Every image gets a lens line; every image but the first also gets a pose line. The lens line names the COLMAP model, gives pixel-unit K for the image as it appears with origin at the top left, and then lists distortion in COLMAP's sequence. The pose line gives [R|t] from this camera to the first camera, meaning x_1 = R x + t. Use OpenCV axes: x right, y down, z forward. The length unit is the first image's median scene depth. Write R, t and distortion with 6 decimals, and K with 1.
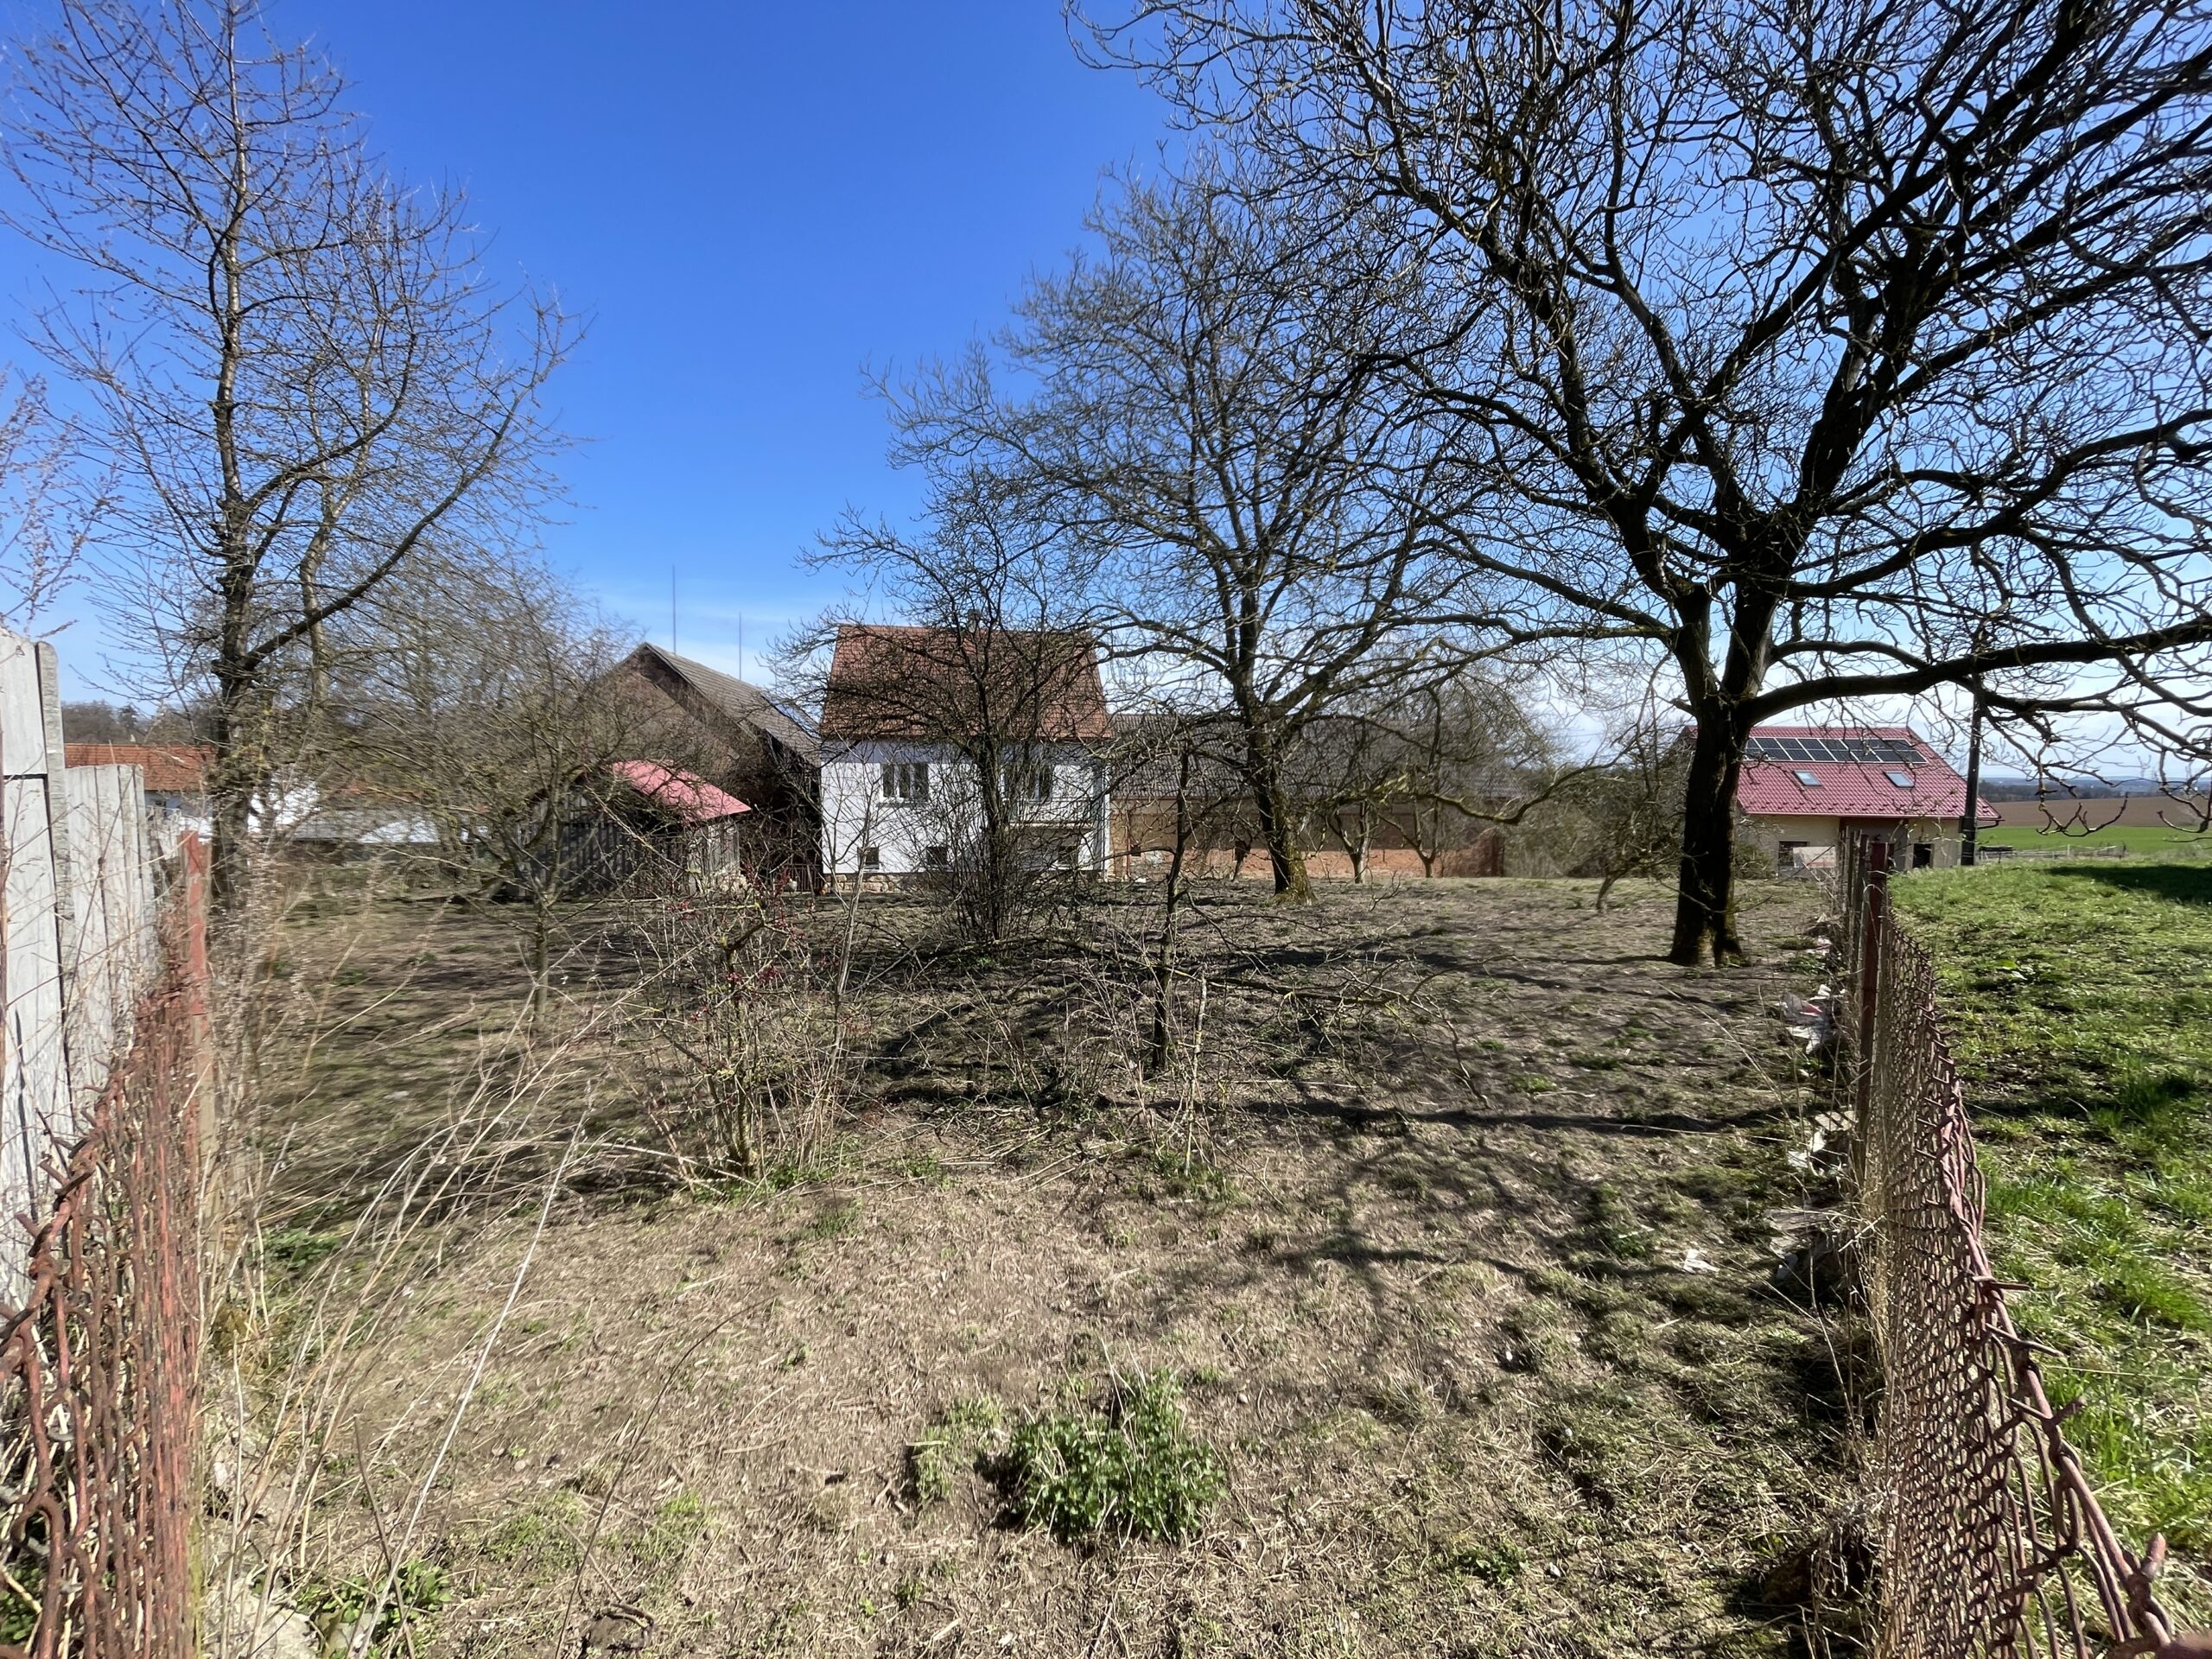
lens RADIAL K [[885.2, 0, 1106.0], [0, 885.2, 829.5], [0, 0, 1]] dist [-0.001749, -0.000393]
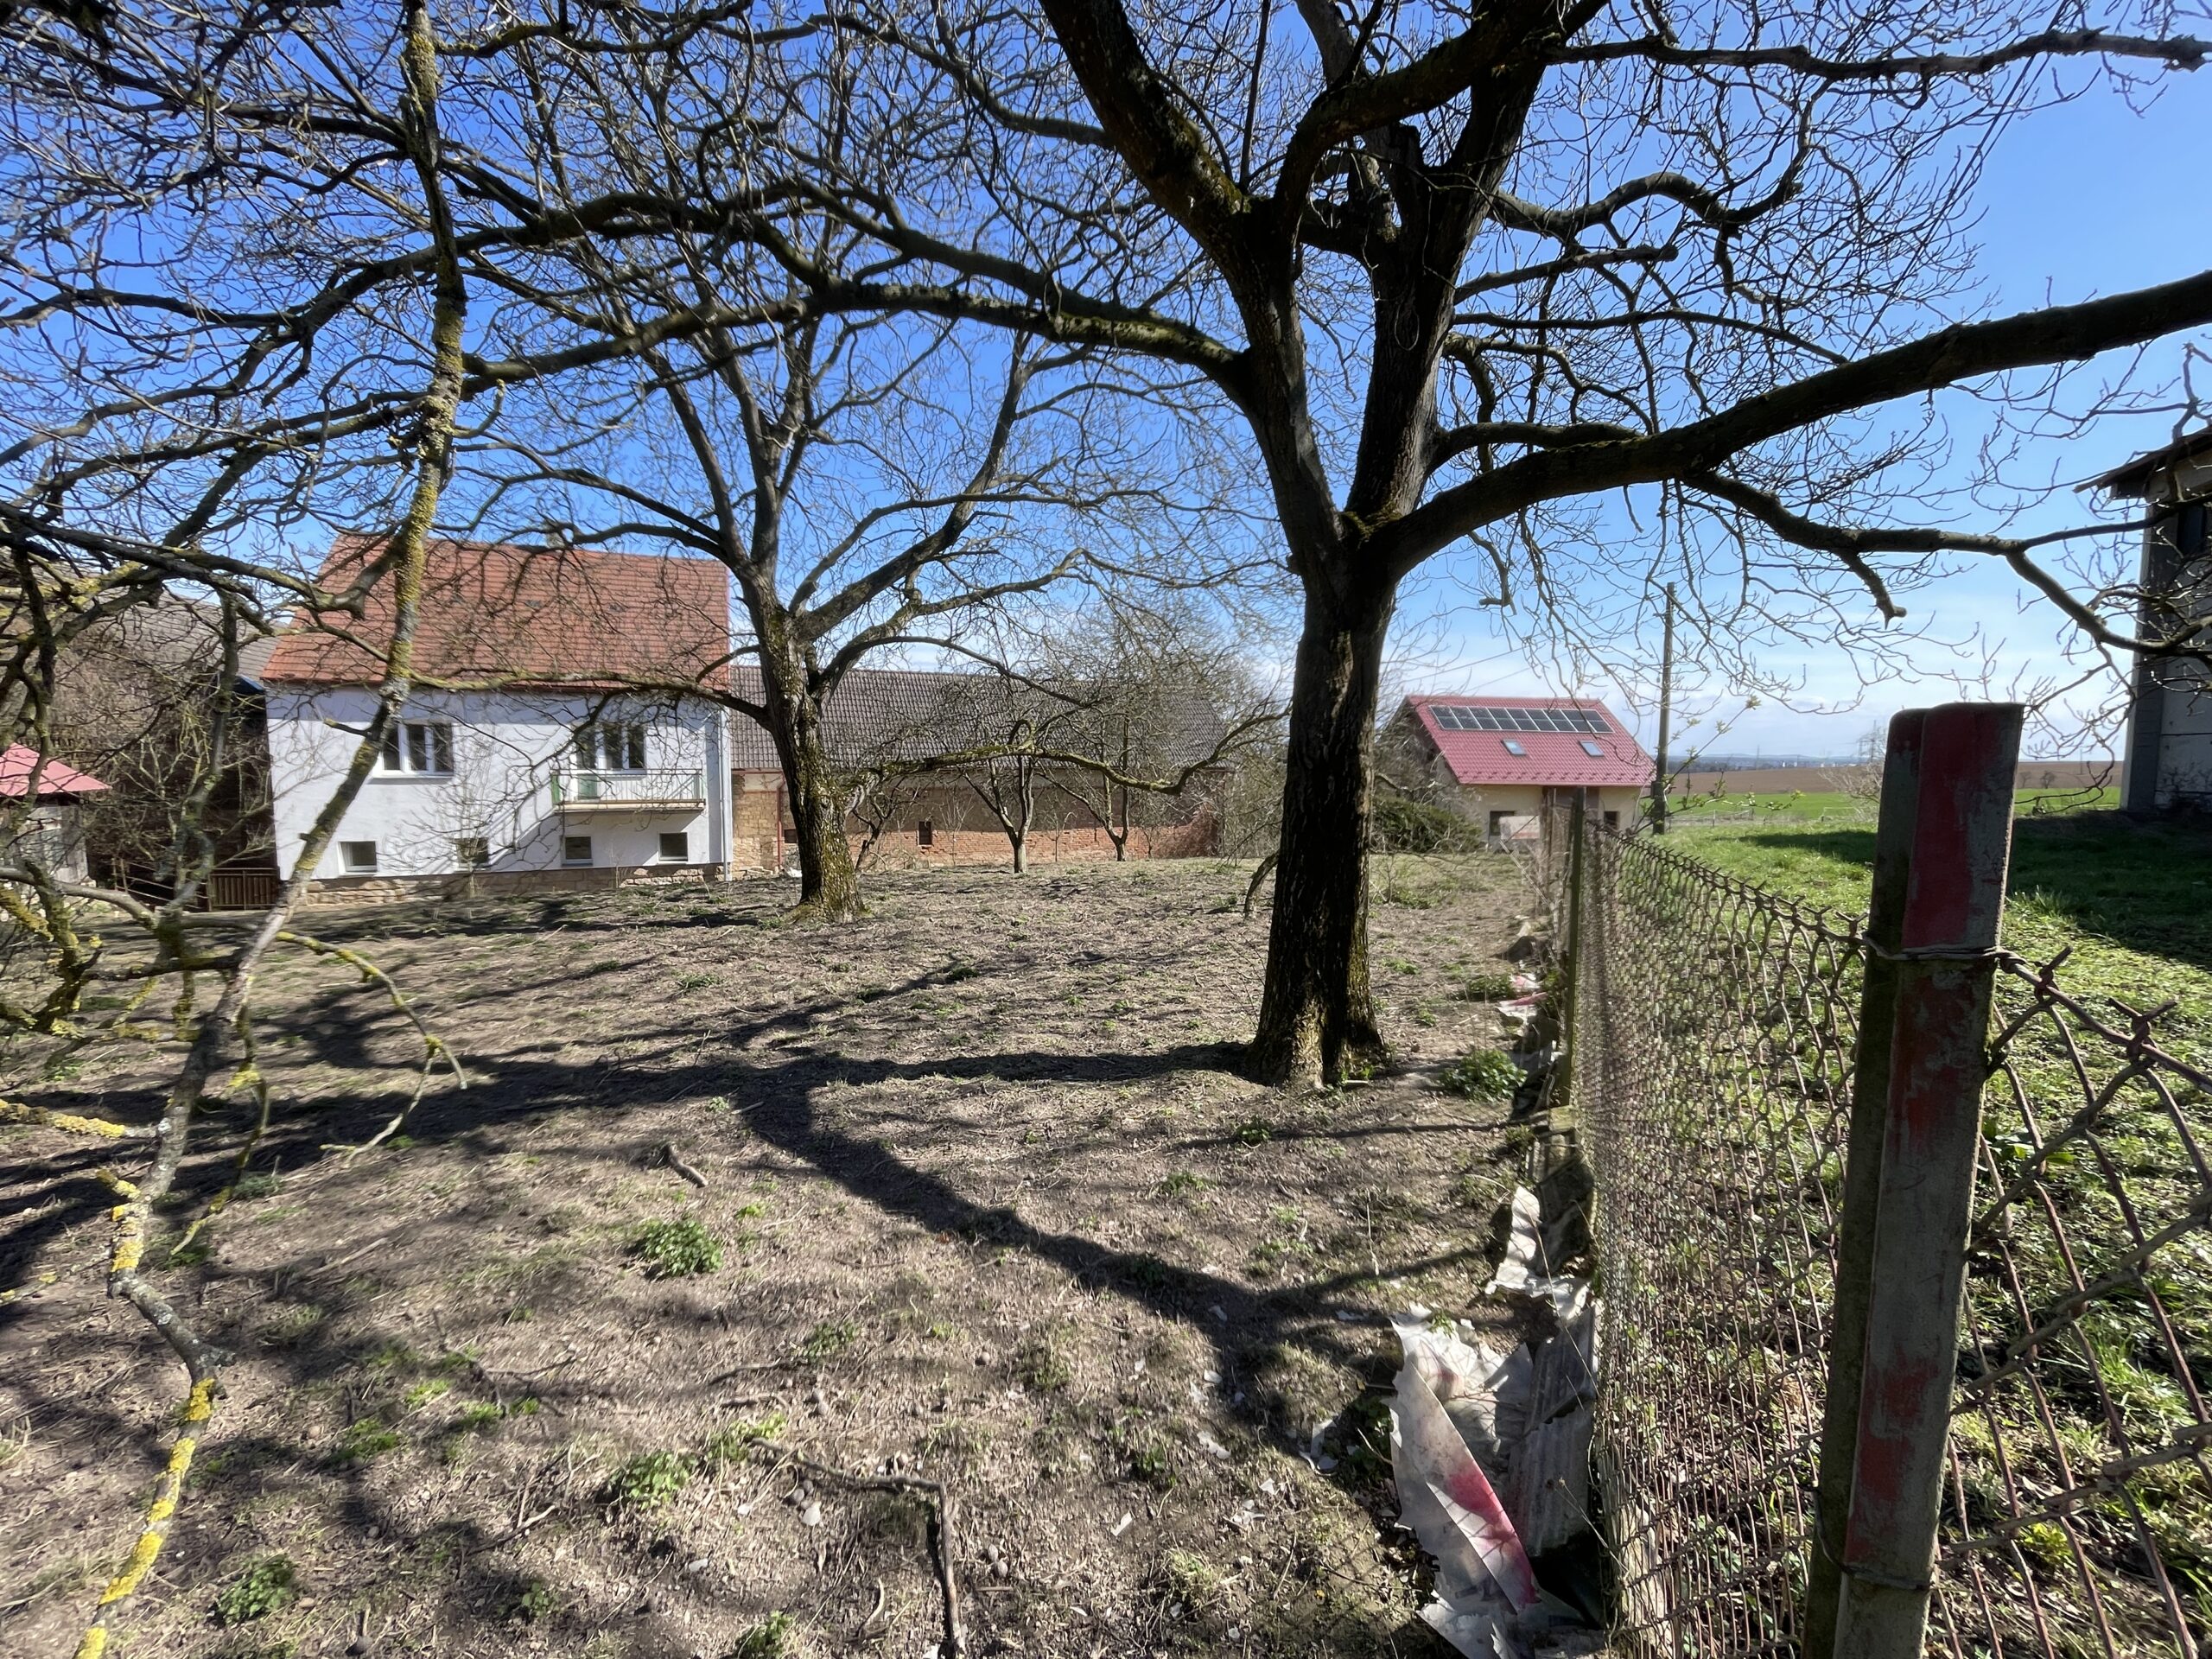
lens RADIAL K [[896.4, 0, 1115.7], [0, 896.4, 838.1], [0, 0, 1]] dist [-0.001346, -0.000561]
pose [[0.968735, -0.023660, 0.246967, 0.169754], [0.015385, 0.999255, 0.035382, 0.002699], [-0.247620, -0.030476, 0.968378, 0.207274]]
